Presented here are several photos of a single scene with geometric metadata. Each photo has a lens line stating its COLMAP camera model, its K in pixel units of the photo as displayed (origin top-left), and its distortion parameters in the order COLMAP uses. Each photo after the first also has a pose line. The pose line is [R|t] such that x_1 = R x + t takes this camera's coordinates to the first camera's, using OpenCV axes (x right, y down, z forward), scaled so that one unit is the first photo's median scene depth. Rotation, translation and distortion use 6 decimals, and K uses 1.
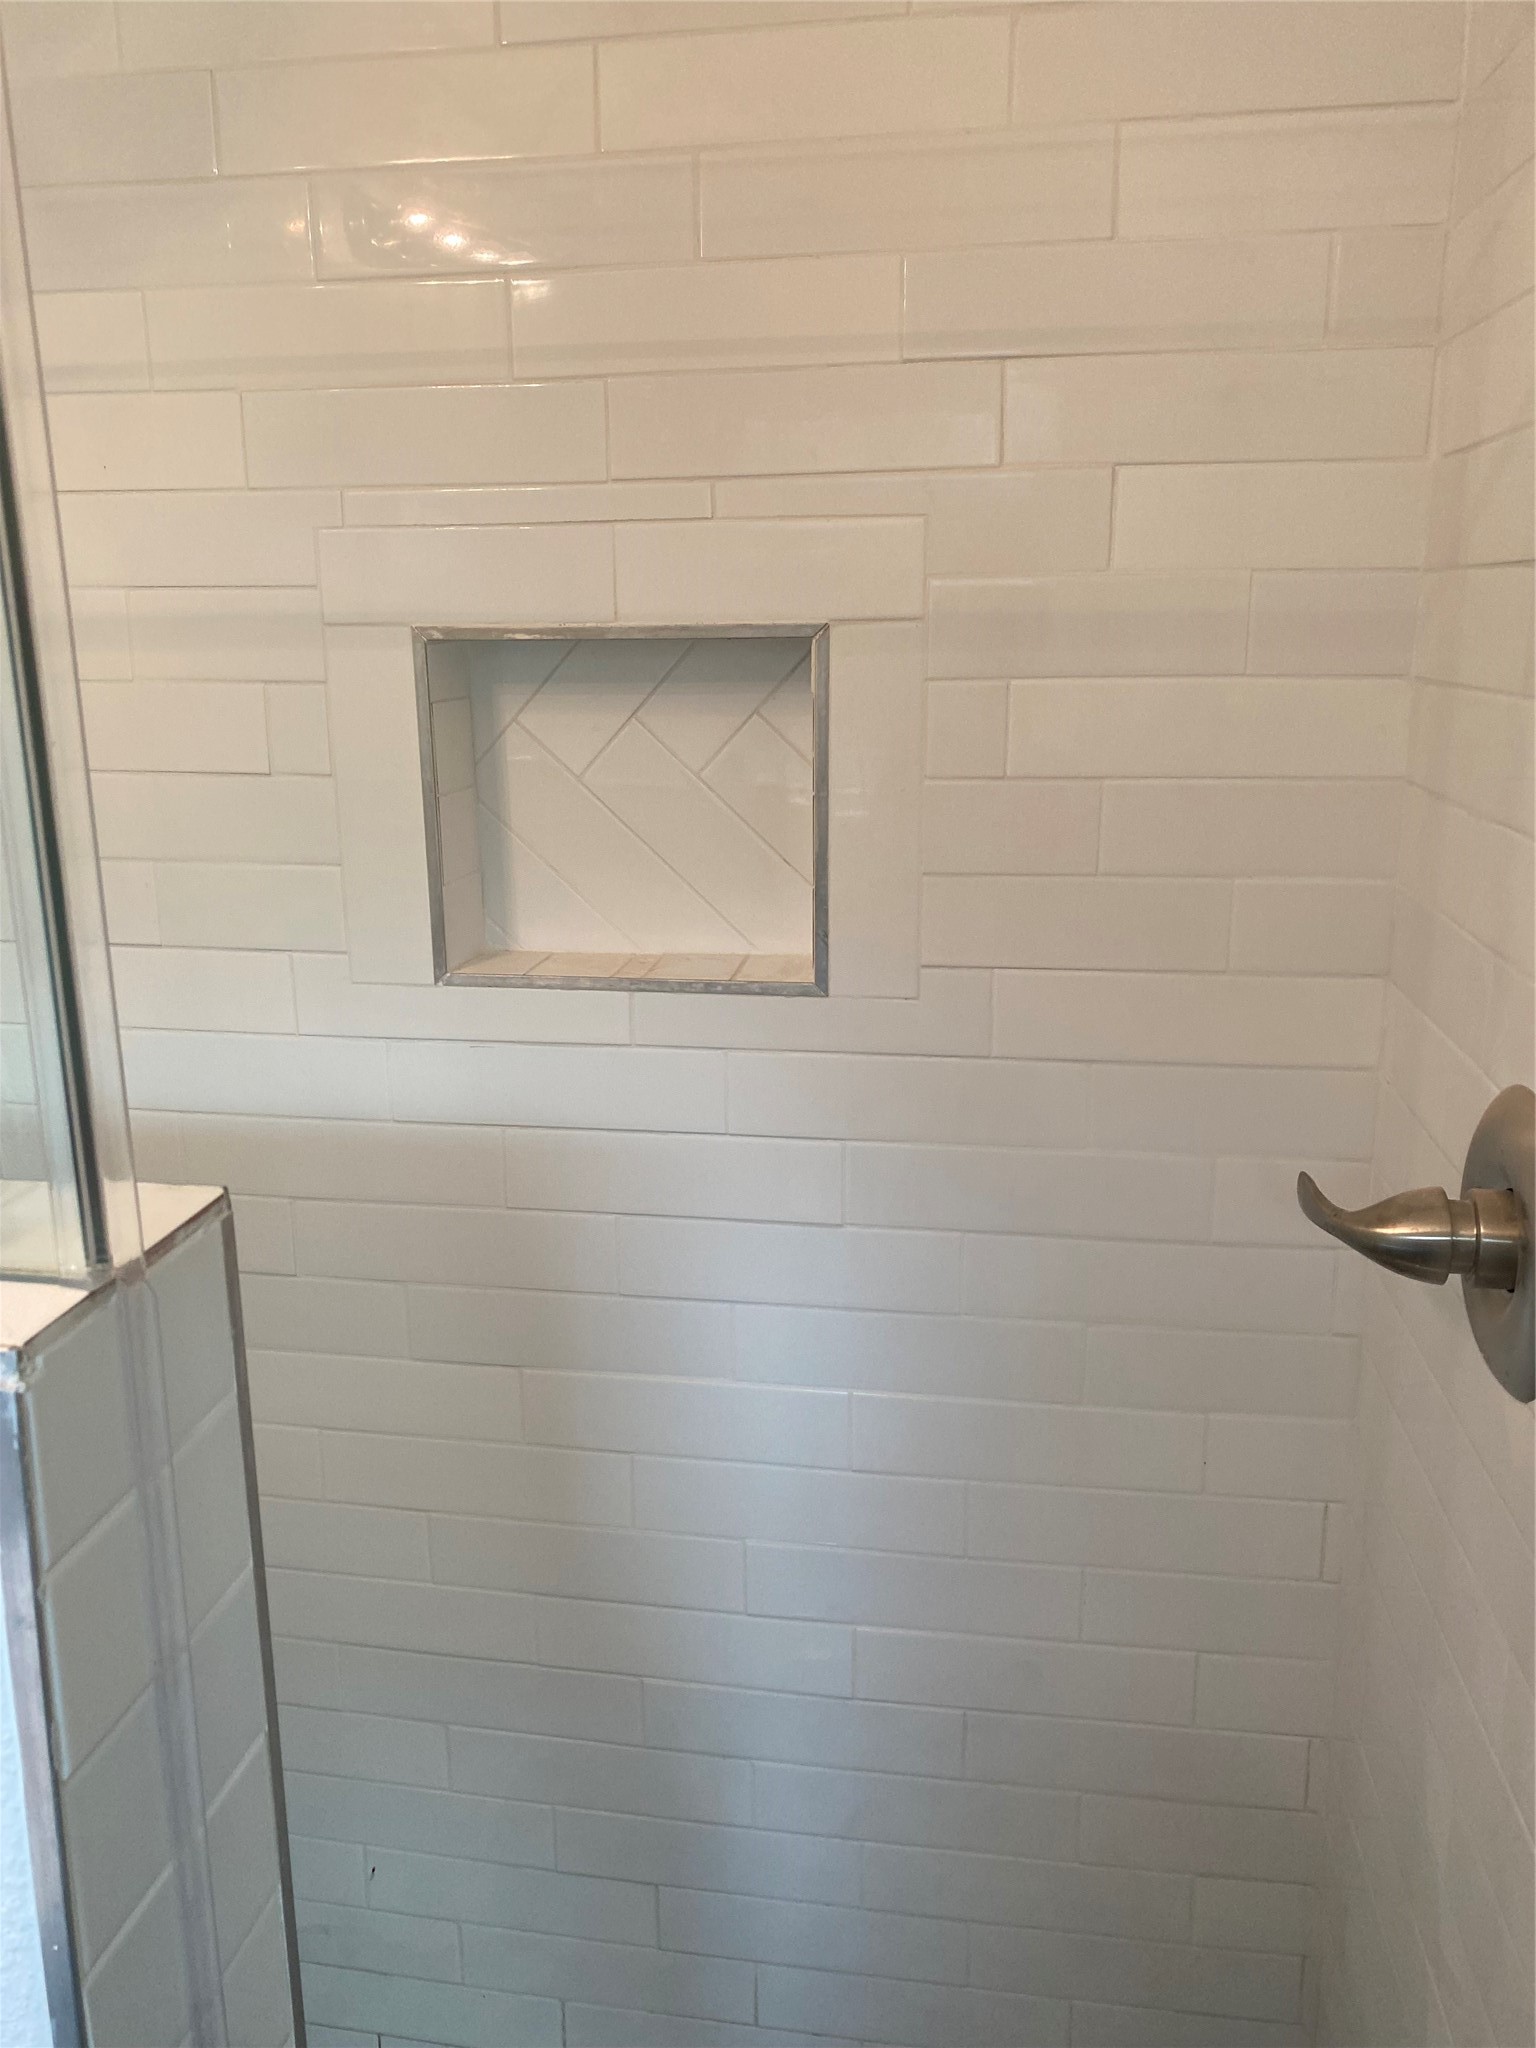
lens RADIAL K [[1738.5, 0, 727.3], [0, 1738.5, 1057.3], [0, 0, 1]] dist [0.072783, -0.039709]
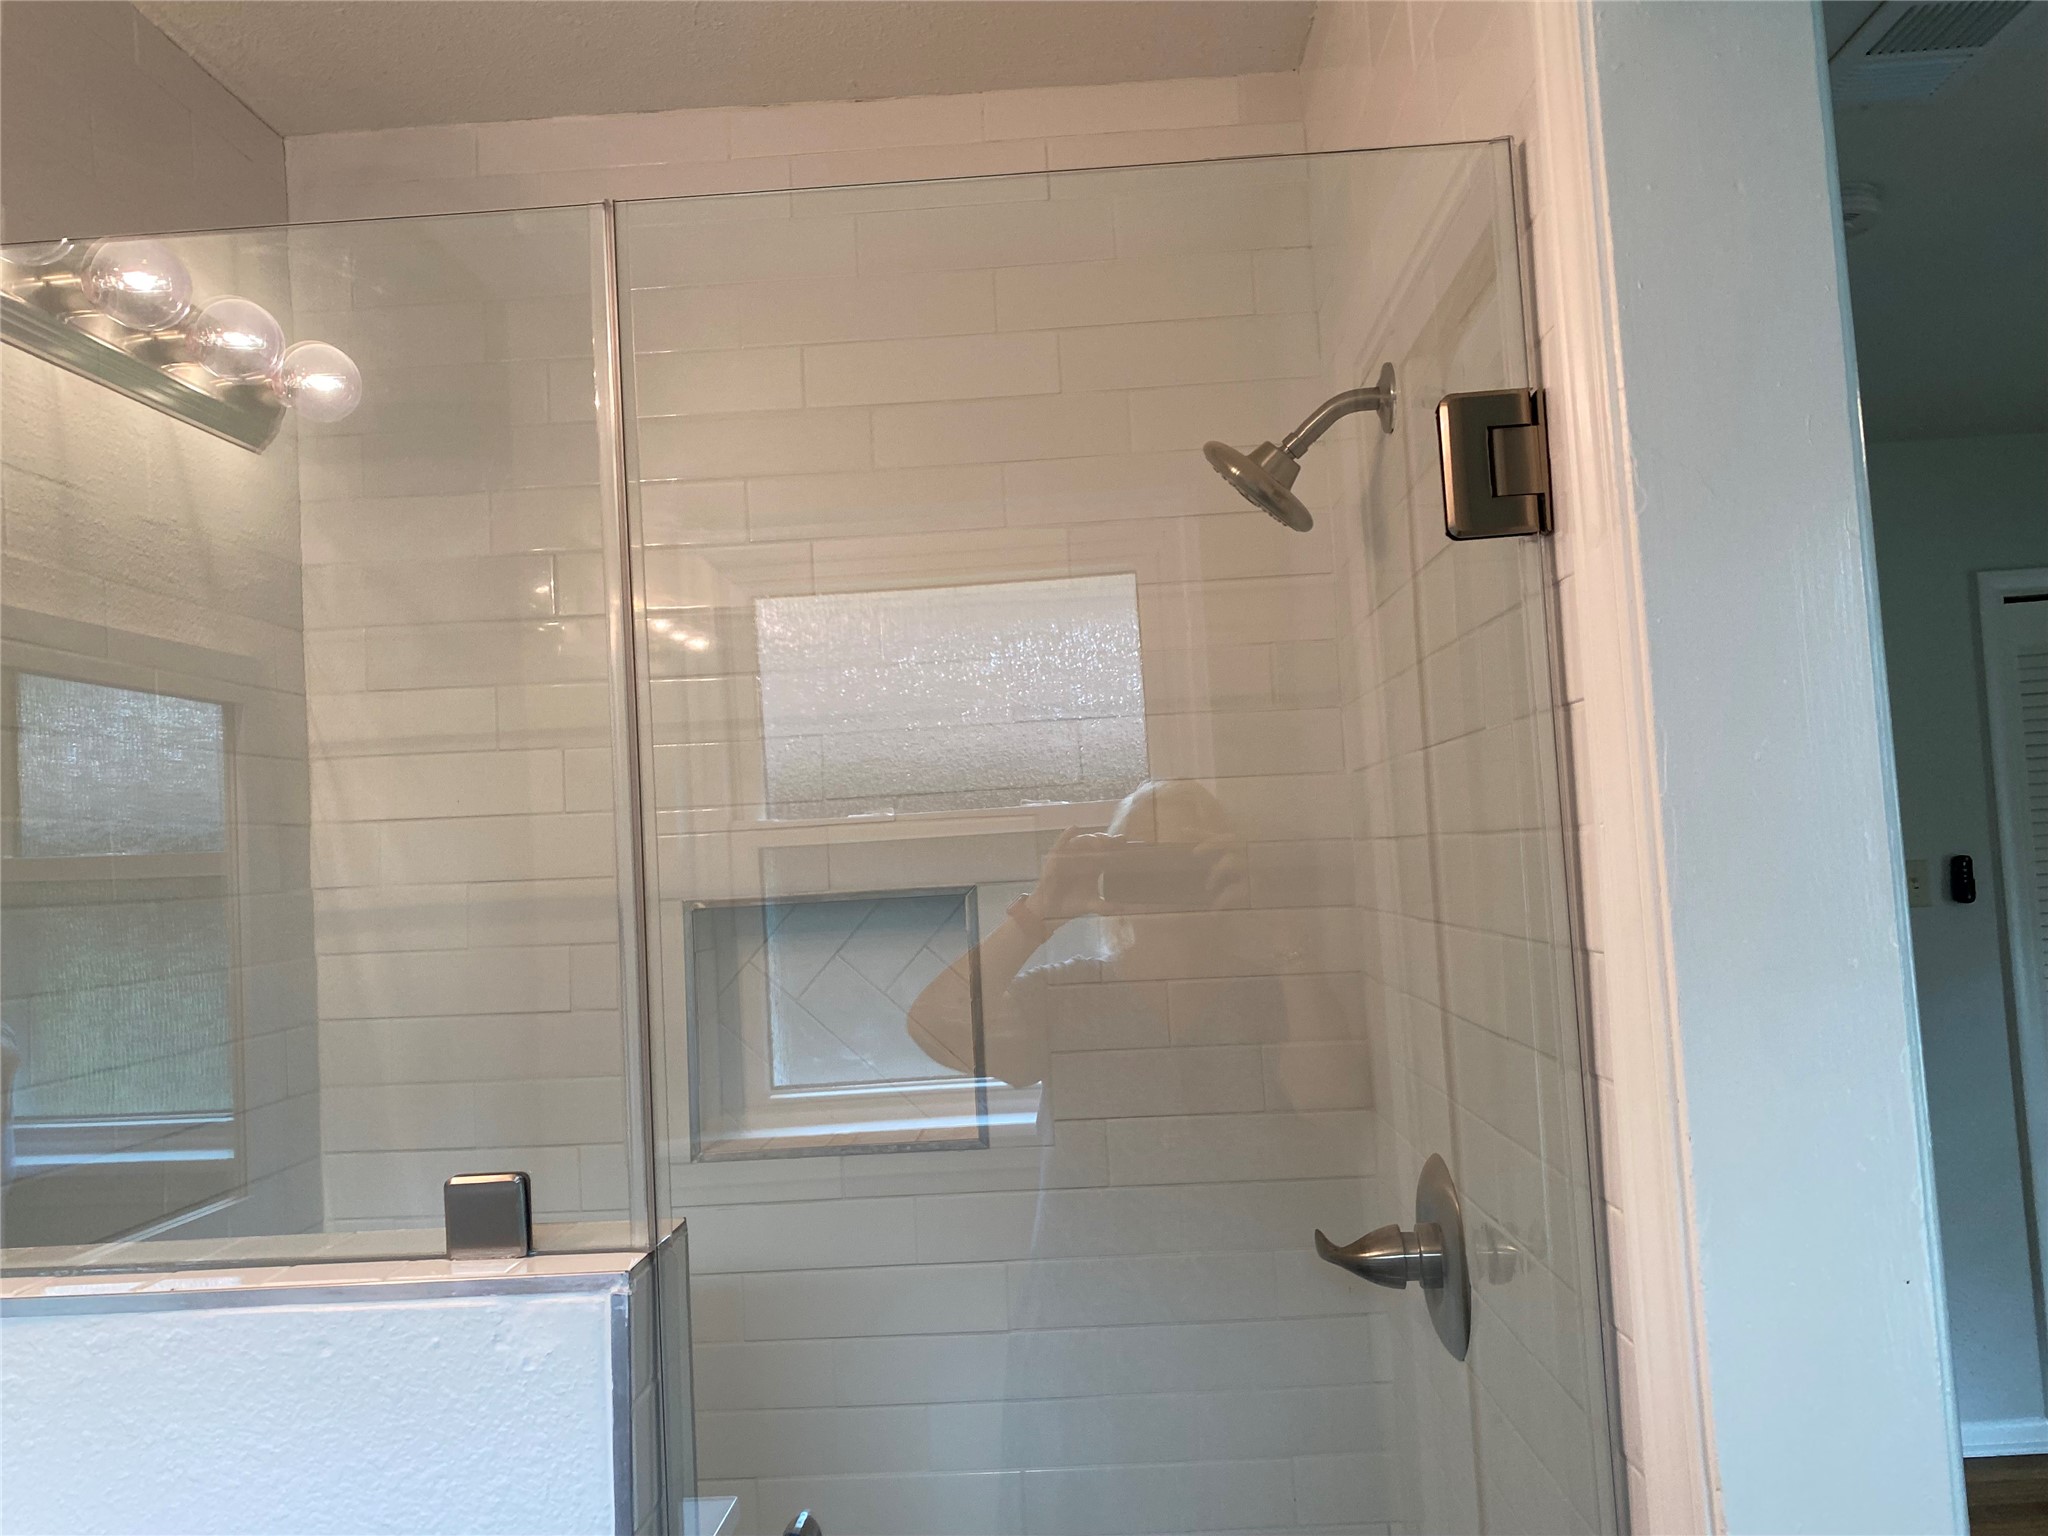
lens RADIAL K [[1738.5, 0, 1030.3], [0, 1738.5, 772.0], [0, 0, 1]] dist [0.072783, -0.039709]
pose [[0.992546, -0.035191, 0.116678, -0.061350], [0.068018, 0.954375, -0.290760, 0.085728], [-0.101123, 0.296529, 0.949655, -0.406303]]
